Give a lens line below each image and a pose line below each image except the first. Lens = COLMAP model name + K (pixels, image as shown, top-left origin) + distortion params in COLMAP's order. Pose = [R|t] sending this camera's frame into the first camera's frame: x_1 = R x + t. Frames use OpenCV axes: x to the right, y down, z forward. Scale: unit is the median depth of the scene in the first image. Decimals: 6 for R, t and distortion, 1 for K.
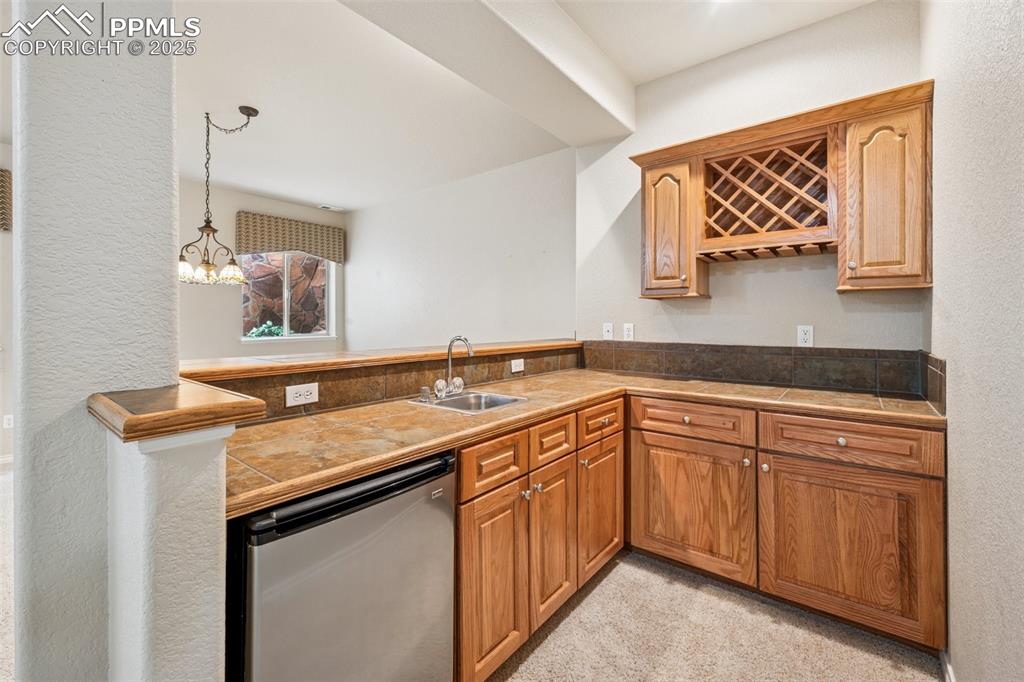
lens RADIAL K [[421.6, 0, 516.5], [0, 421.6, 324.5], [0, 0, 1]] dist [0.001646, 0.000099]
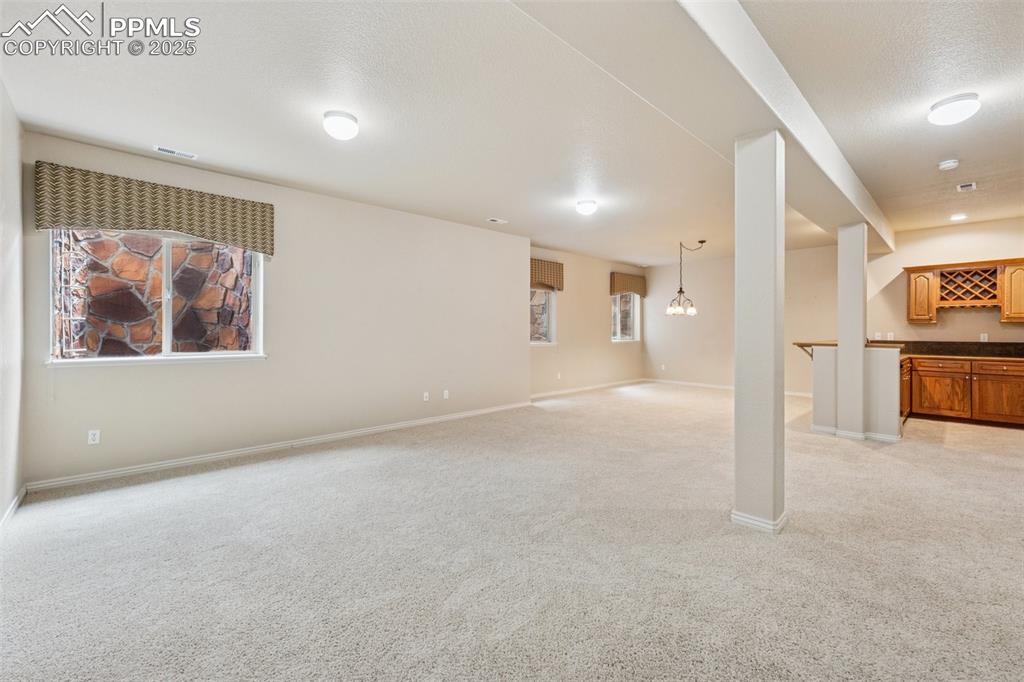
lens RADIAL K [[421.6, 0, 512.3], [0, 421.6, 334.8], [0, 0, 1]] dist [0.001646, 0.000099]
pose [[0.988804, 0.003534, -0.149179, -1.947817], [-0.003169, 0.999991, 0.002681, 0.012312], [0.149188, -0.002178, 0.988807, -2.174781]]
